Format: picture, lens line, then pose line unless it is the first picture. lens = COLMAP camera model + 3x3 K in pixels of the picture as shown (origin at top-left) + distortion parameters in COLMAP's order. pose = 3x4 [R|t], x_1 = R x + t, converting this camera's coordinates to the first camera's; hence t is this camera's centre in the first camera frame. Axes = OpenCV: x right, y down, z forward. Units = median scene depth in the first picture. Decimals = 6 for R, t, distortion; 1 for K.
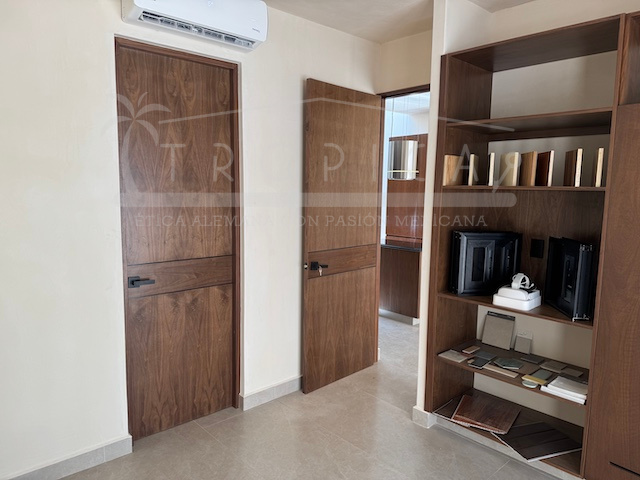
lens RADIAL K [[448.5, 0, 320.7], [0, 448.5, 237.2], [0, 0, 1]] dist [0.054521, -0.062759]
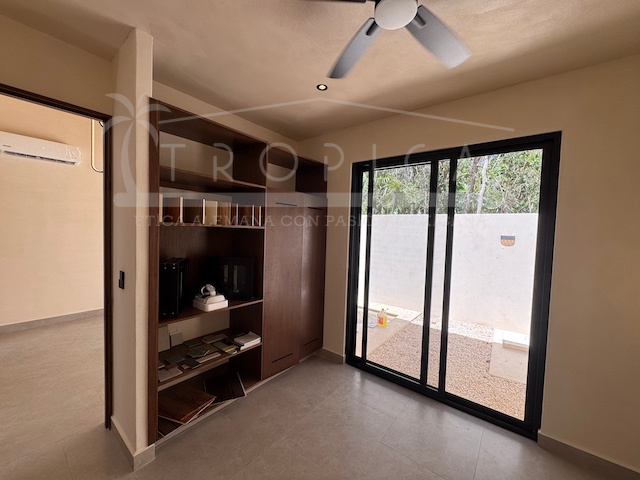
lens RADIAL K [[254.3, 0, 321.0], [0, 254.3, 240.9], [0, 0, 1]] dist [-0.003179, 0.000632]
pose [[-0.164090, -0.059960, 0.984621, -0.390453], [0.067302, 0.995145, 0.071817, -0.088824], [-0.984147, 0.078051, -0.159258, 0.747730]]
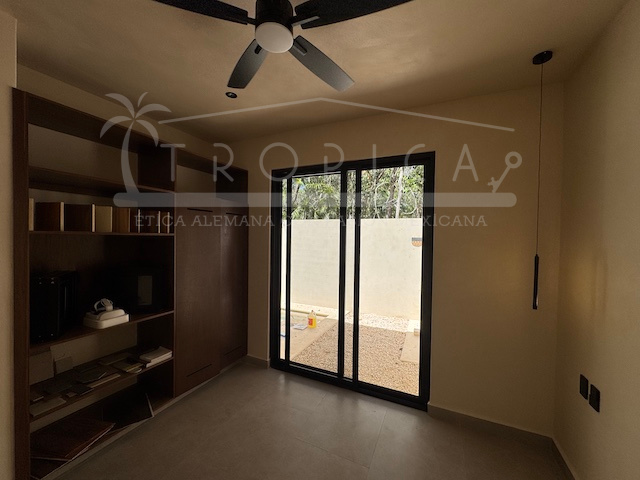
lens RADIAL K [[254.3, 0, 319.8], [0, 254.3, 240.8], [0, 0, 1]] dist [-0.003179, 0.000632]
pose [[-0.380180, -0.036139, 0.924206, -0.442729], [0.076467, 0.994587, 0.070347, -0.085810], [-0.921746, 0.097416, -0.375359, 0.671567]]
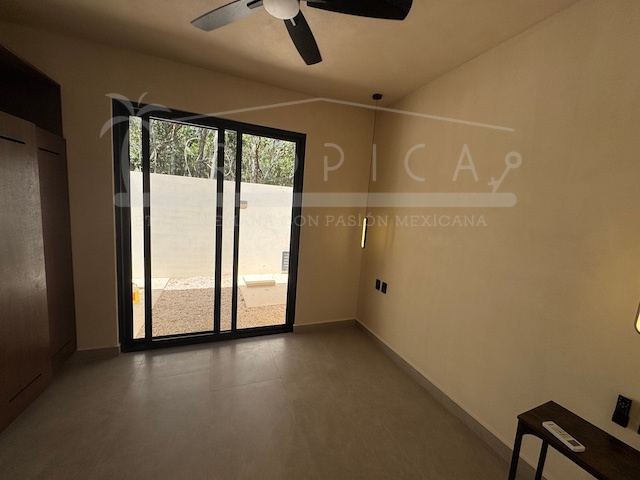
lens RADIAL K [[254.3, 0, 315.9], [0, 254.3, 244.1], [0, 0, 1]] dist [-0.003179, 0.000632]
pose [[-0.932643, -0.128174, 0.337266, -0.261690], [-0.045636, 0.969171, 0.242124, -0.105903], [-0.357902, 0.210424, -0.909740, 1.007616]]
